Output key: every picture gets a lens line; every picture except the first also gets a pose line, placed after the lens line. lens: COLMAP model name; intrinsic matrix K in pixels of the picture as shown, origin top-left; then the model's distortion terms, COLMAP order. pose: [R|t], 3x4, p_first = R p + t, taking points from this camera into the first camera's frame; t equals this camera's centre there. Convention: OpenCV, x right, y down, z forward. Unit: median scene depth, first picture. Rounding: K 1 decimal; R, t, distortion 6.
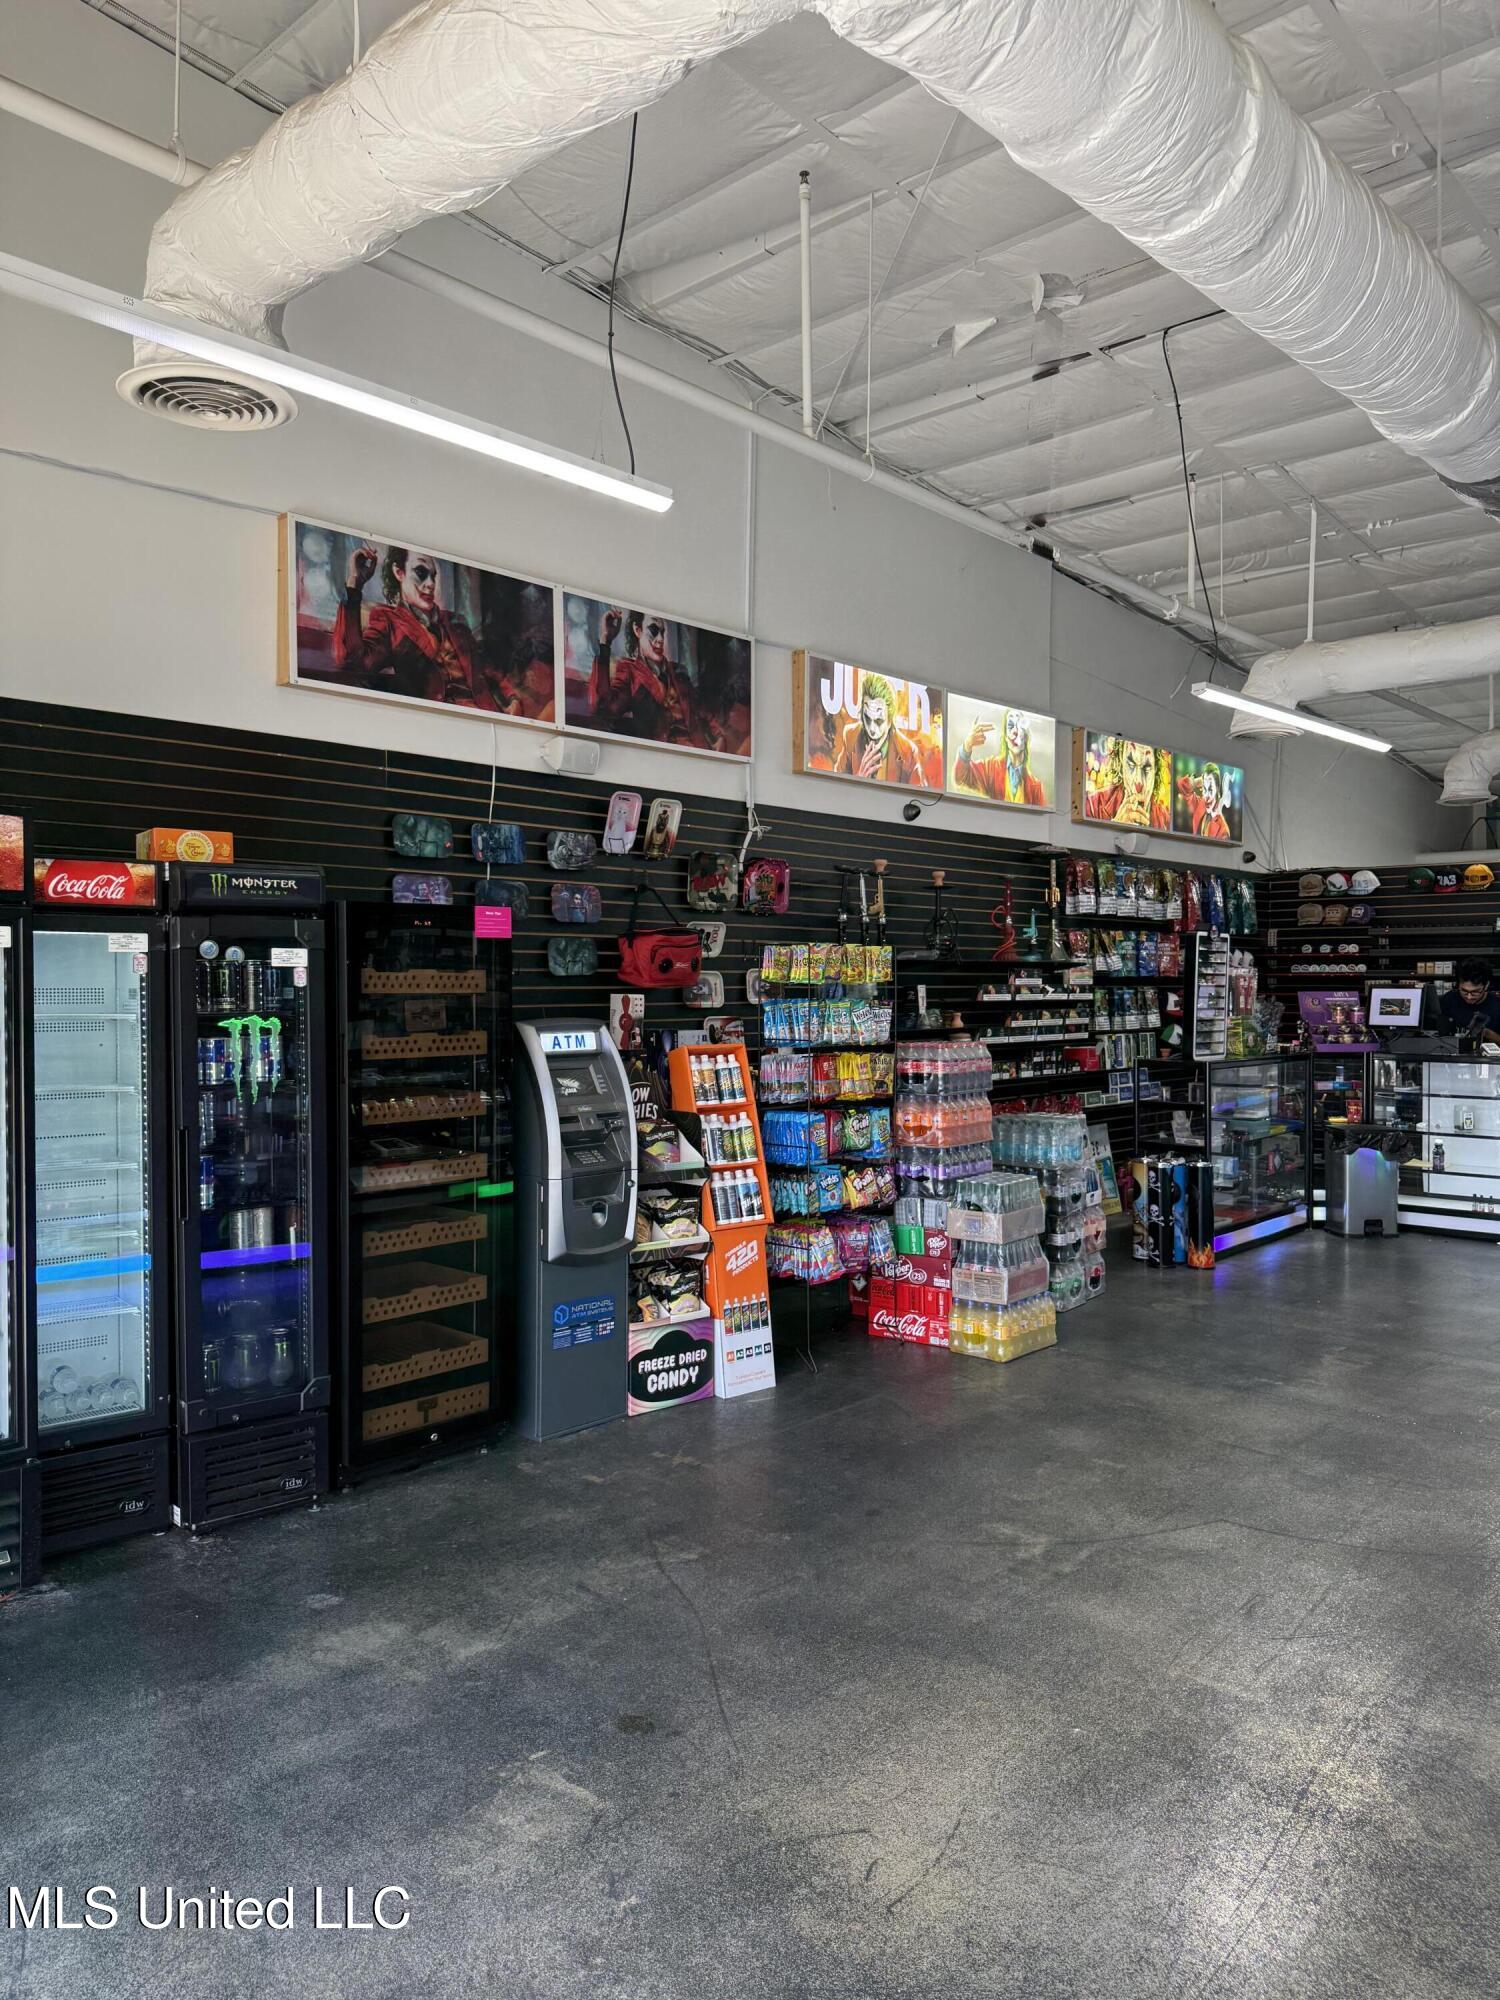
lens RADIAL K [[1410.0, 0, 750.3], [0, 1410.0, 1001.7], [0, 0, 1]] dist [0.057246, -0.067945]
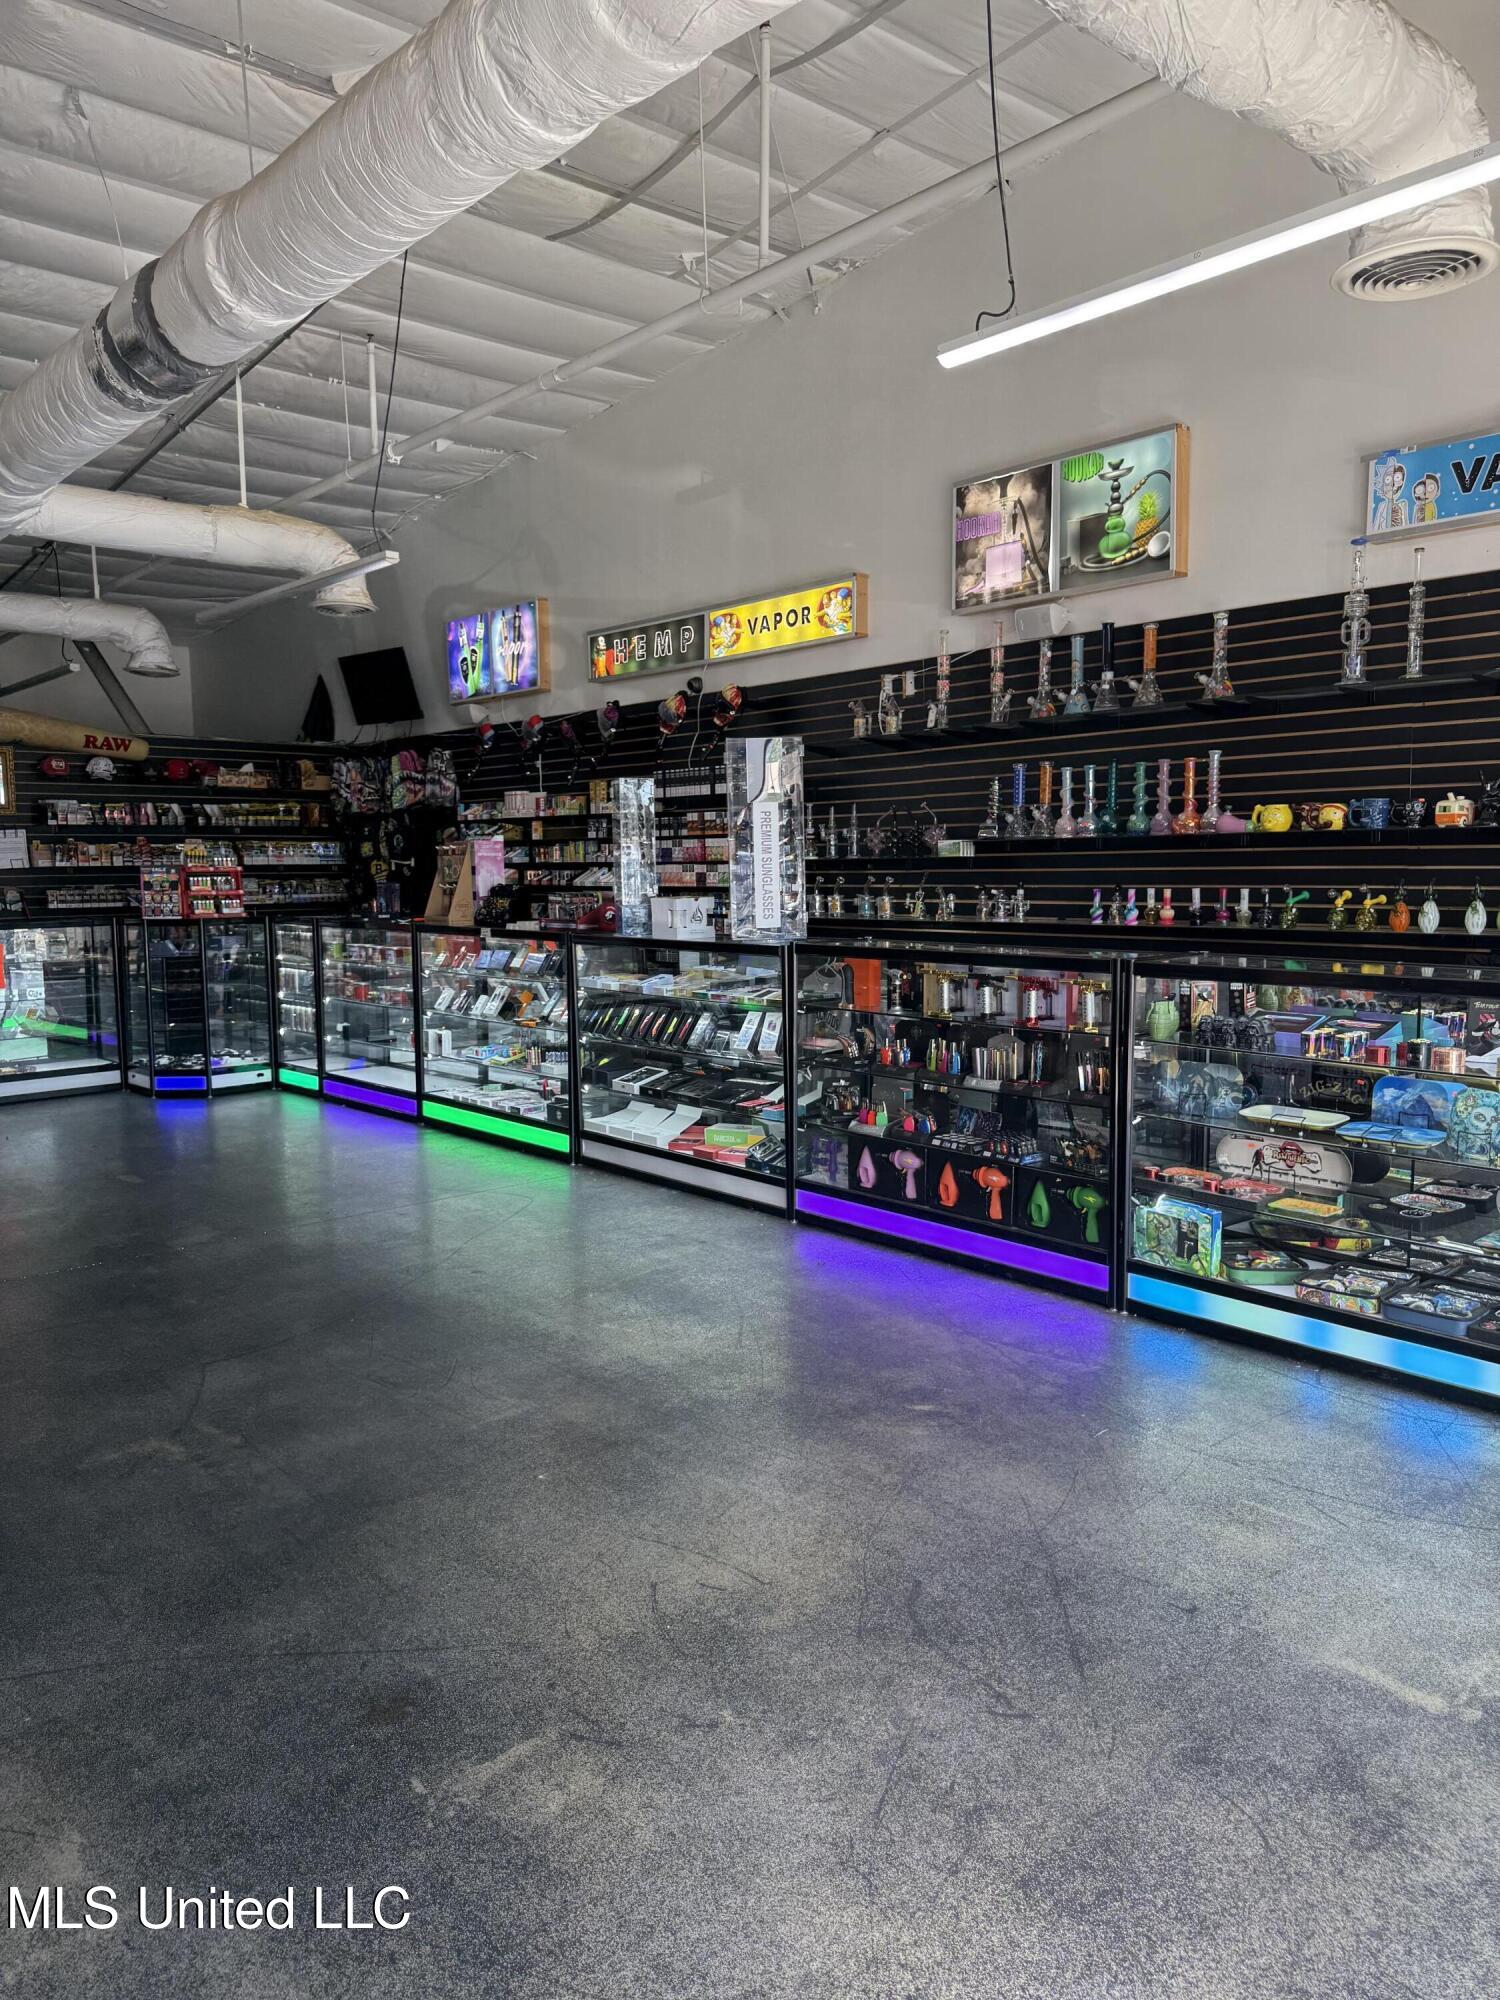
lens RADIAL K [[1410.0, 0, 752.8], [0, 1410.0, 991.3], [0, 0, 1]] dist [0.057246, -0.067945]
pose [[0.108383, -0.094372, 0.989620, -0.378484], [0.026471, 0.995405, 0.092025, 0.013946], [-0.993757, 0.016222, 0.110383, 0.321190]]
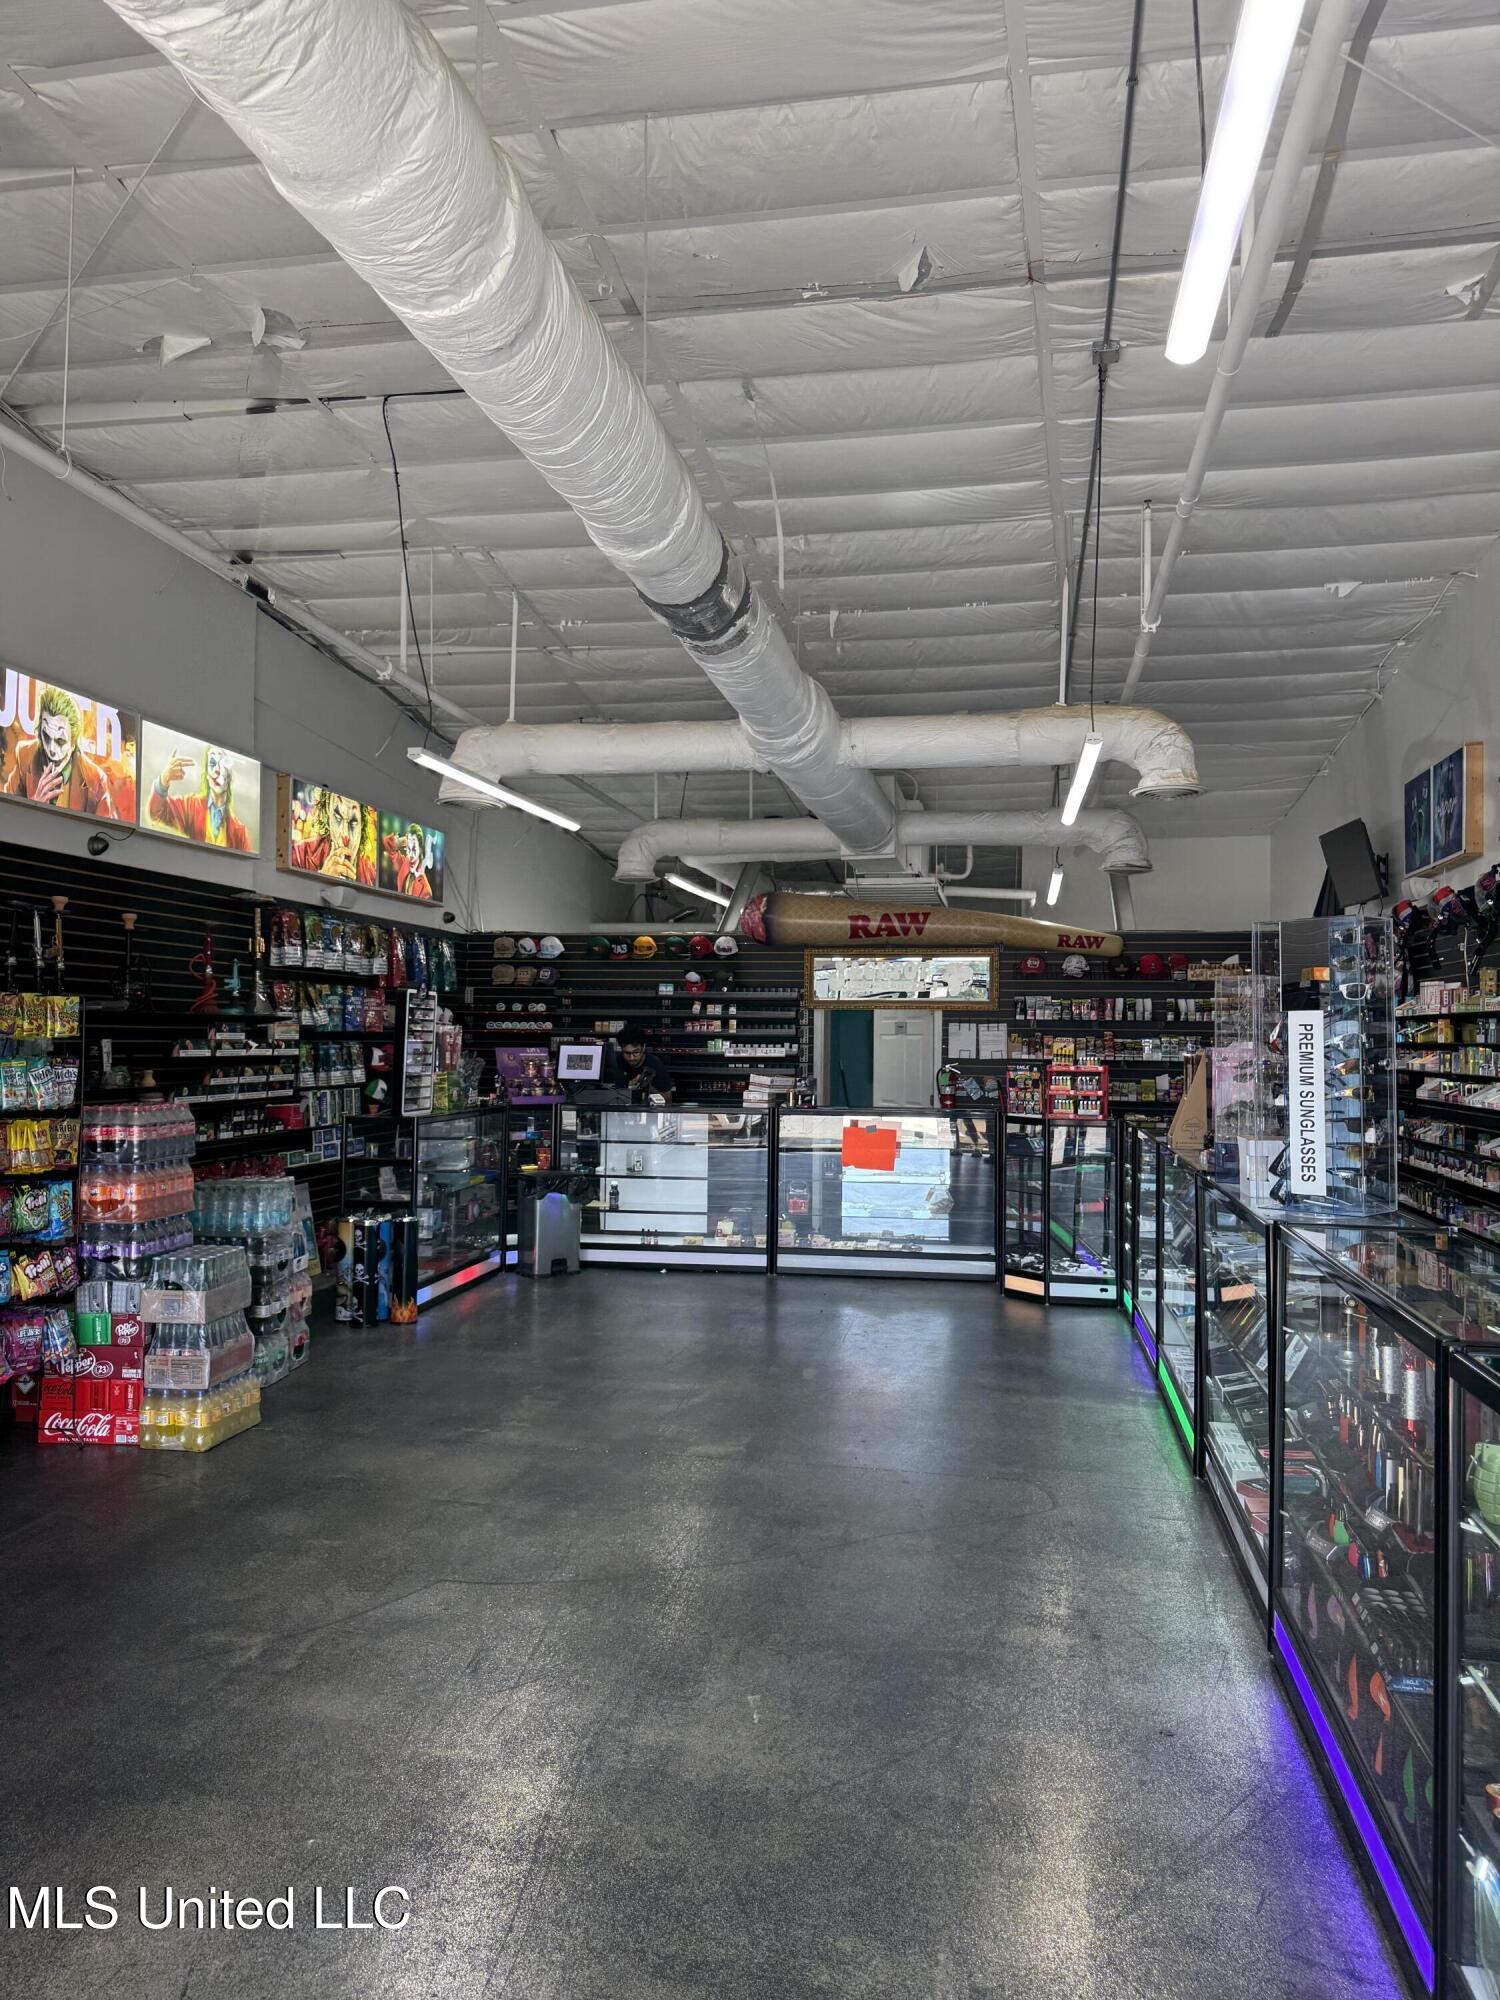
lens RADIAL K [[1410.0, 0, 767.6], [0, 1410.0, 999.0], [0, 0, 1]] dist [0.057246, -0.067945]
pose [[0.841389, 0.023948, 0.539899, -0.017592], [-0.003189, 0.999220, -0.039353, -0.003879], [-0.540421, 0.031390, 0.840809, 0.013369]]
